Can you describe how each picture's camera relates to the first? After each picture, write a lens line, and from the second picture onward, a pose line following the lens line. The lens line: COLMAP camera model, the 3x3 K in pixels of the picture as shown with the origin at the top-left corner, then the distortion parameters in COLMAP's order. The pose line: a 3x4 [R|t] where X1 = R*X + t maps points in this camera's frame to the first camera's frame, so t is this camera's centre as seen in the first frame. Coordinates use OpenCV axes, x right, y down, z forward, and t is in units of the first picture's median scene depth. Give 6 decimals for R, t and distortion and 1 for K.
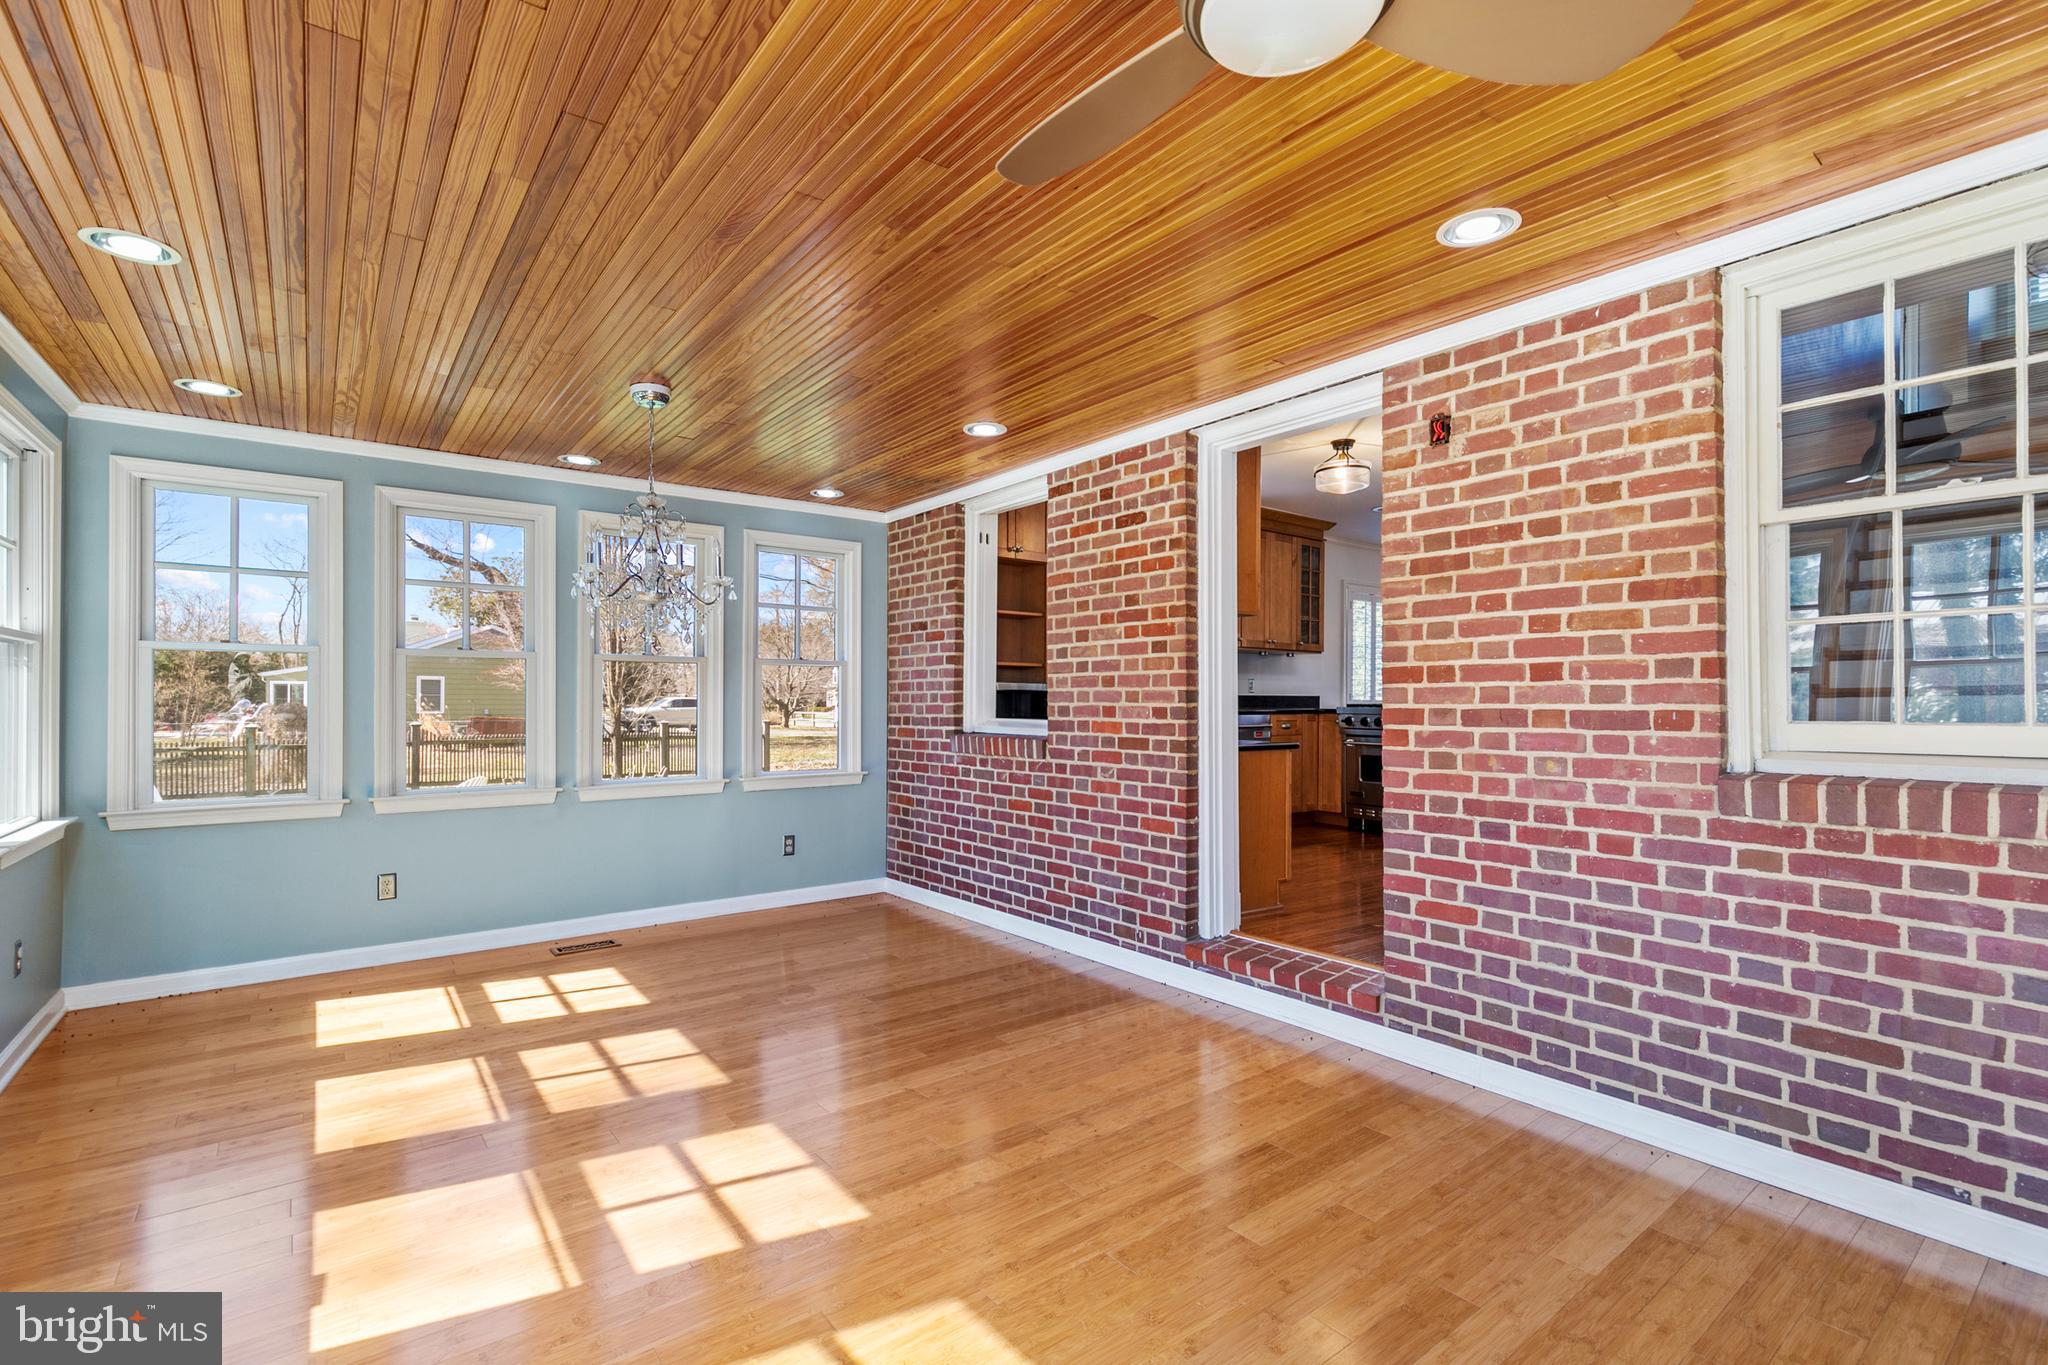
lens RADIAL K [[933.9, 0, 1023.4], [0, 933.9, 690.7], [0, 0, 1]] dist [-0.001835, -0.000146]
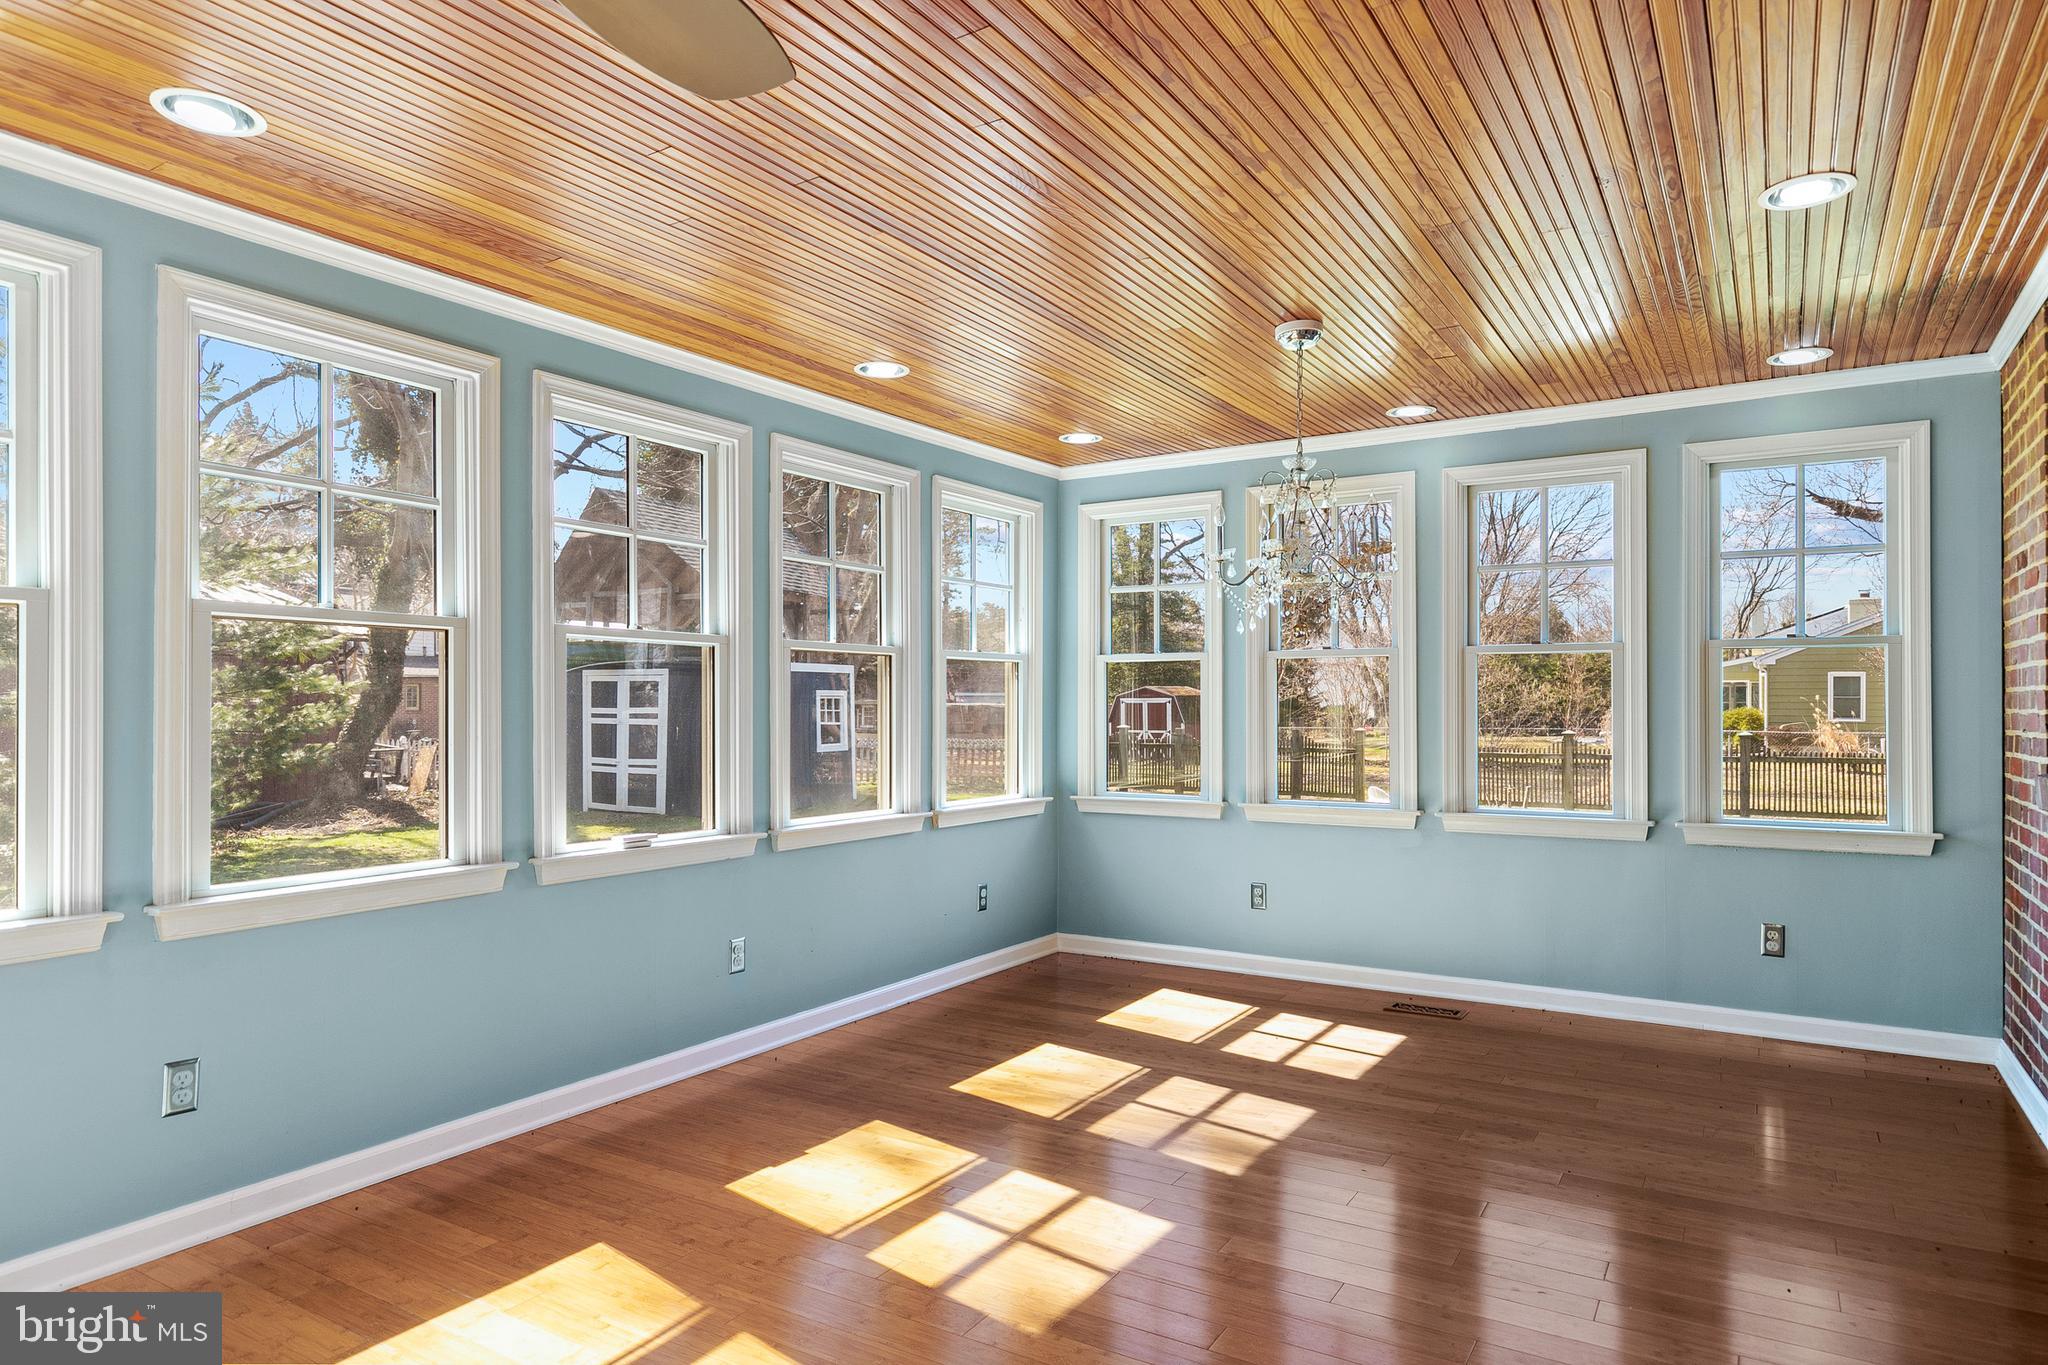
lens RADIAL K [[1220.6, 0, 1023.9], [0, 1220.6, 704.4], [0, 0, 1]] dist [0.005982, 0.001568]
pose [[0.354236, -0.000816, -0.935156, 0.456036], [0.010860, 0.999936, 0.003241, 0.002740], [0.935093, -0.011304, 0.354222, 0.338191]]
